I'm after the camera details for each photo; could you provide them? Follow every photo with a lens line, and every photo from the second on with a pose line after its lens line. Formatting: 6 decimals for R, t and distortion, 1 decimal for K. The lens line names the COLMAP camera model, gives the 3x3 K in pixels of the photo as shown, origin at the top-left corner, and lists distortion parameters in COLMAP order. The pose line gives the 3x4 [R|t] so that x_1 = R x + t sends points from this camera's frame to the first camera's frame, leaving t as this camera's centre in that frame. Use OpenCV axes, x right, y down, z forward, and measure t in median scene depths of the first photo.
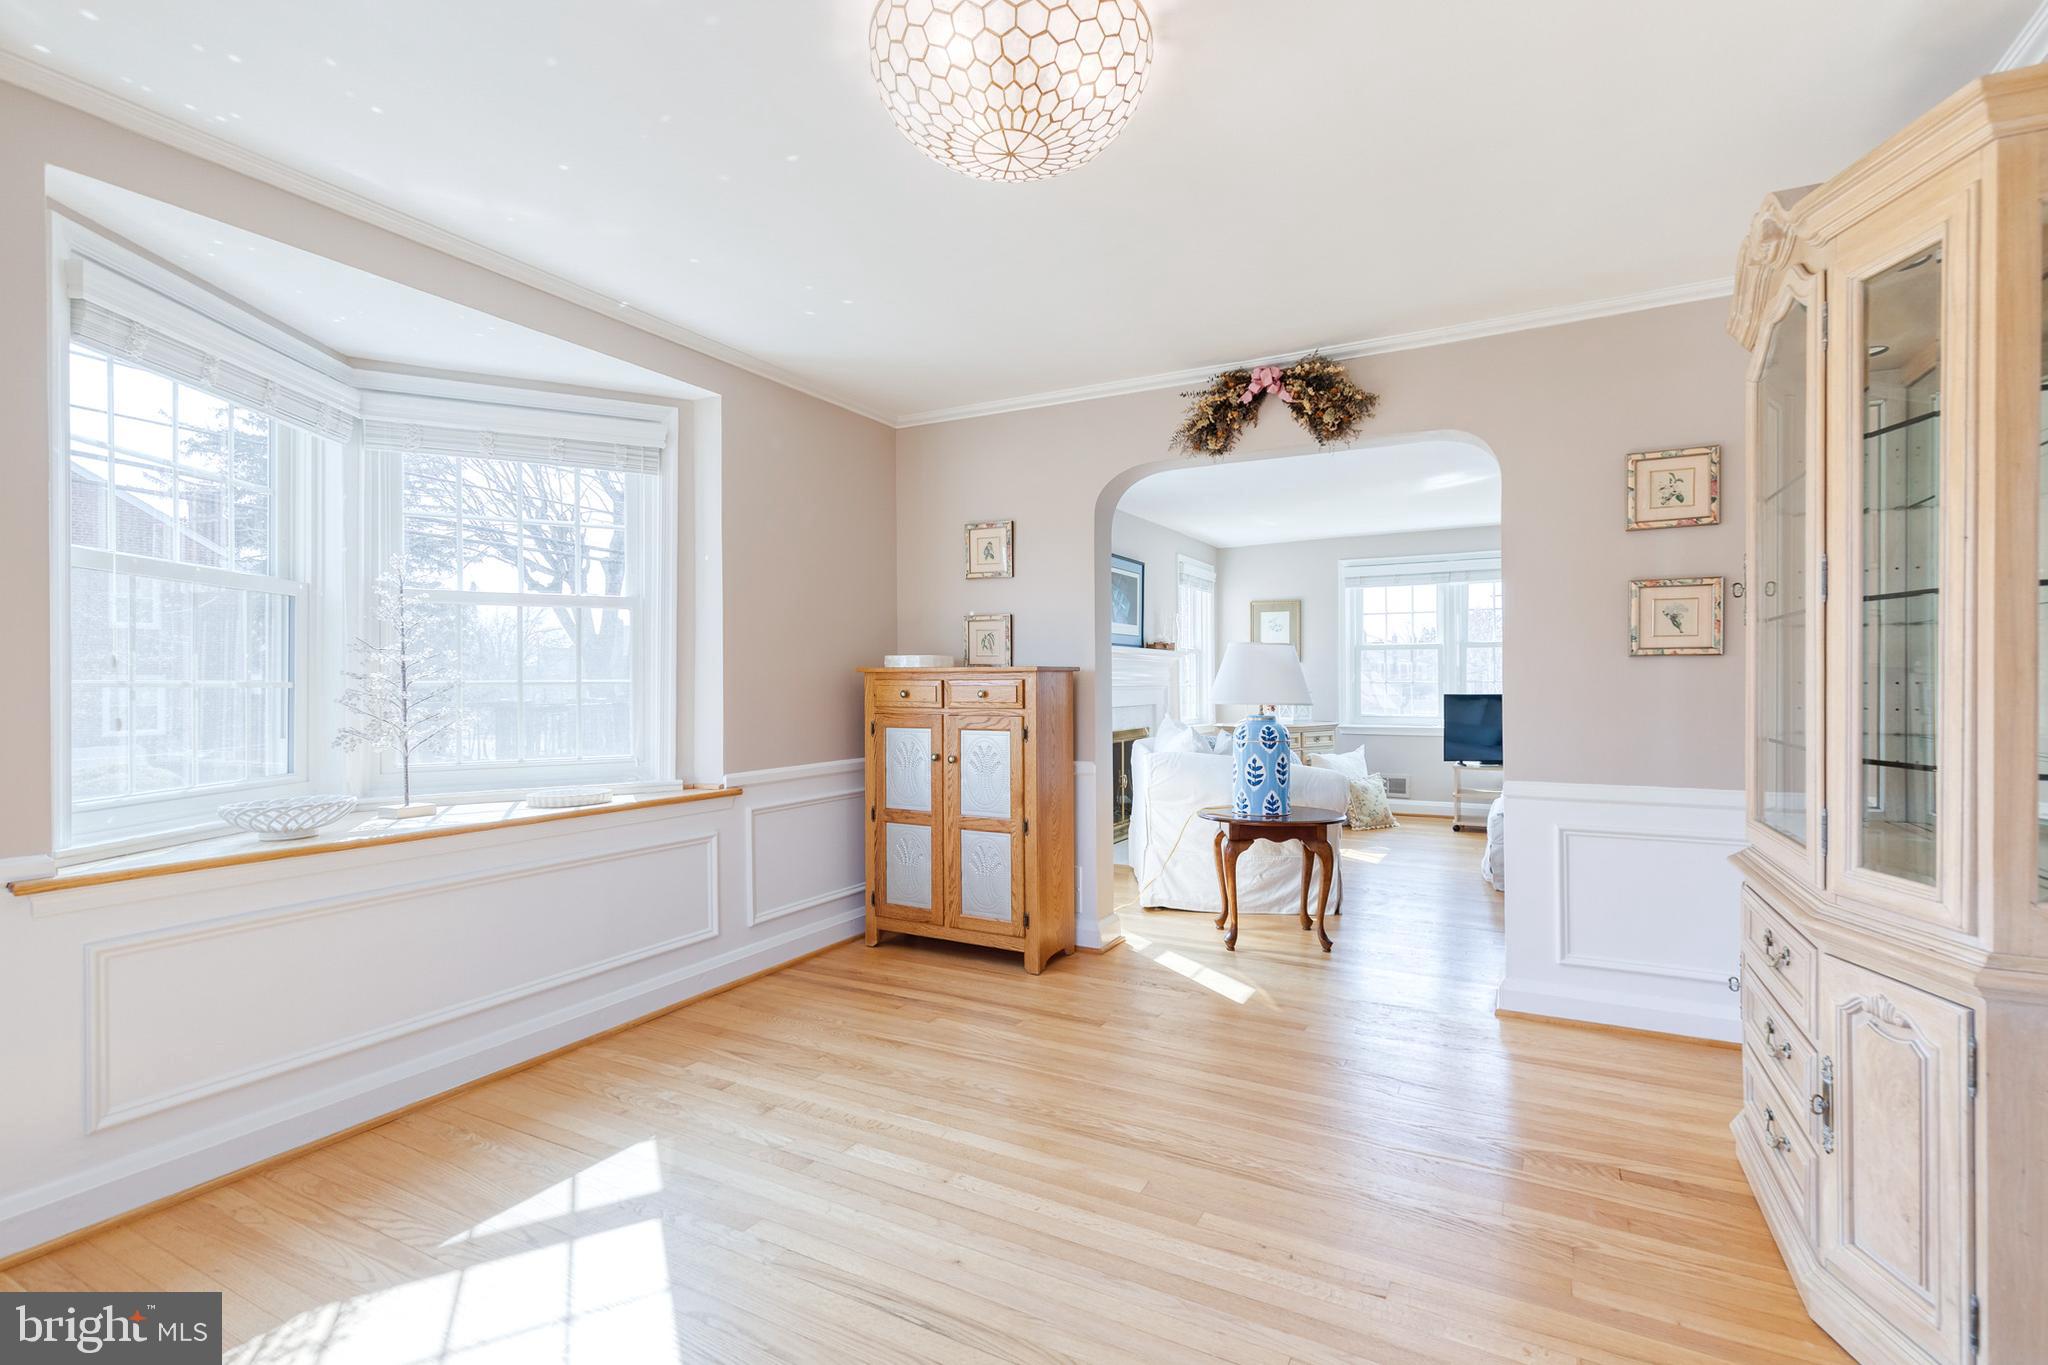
lens RADIAL K [[936.1, 0, 1041.9], [0, 936.1, 678.5], [0, 0, 1]] dist [0.006340, -0.001536]
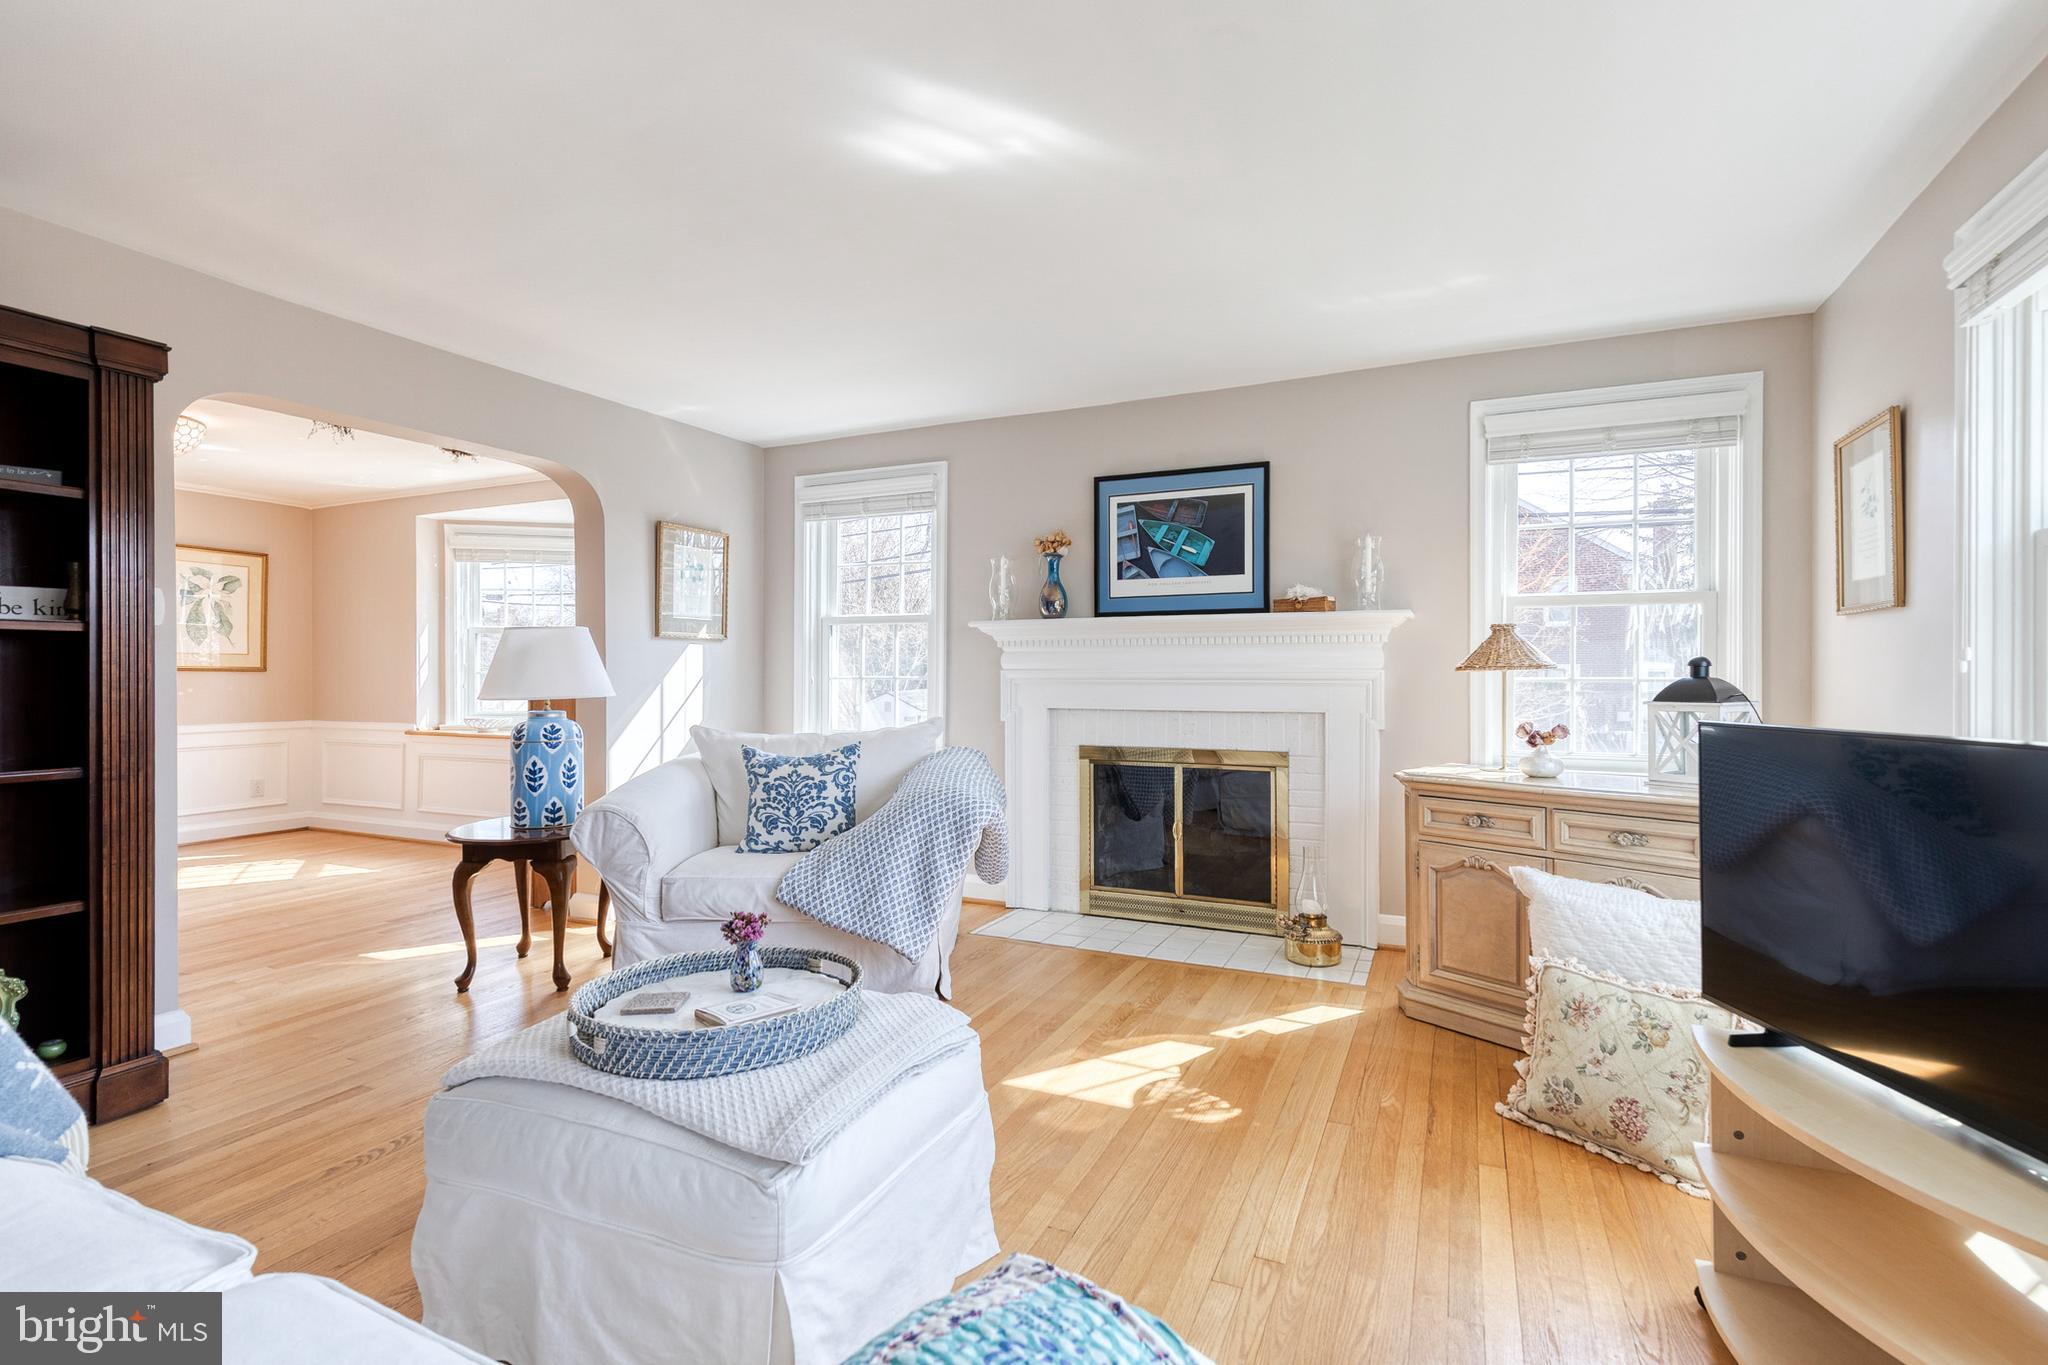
lens RADIAL K [[936.1, 0, 1041.9], [0, 936.1, 678.5], [0, 0, 1]] dist [0.006340, -0.001536]
pose [[0.078391, 0.008141, -0.996889, 1.288396], [0.004531, 0.999953, 0.008522, 0.005074], [0.996912, -0.005185, 0.078350, 1.587662]]
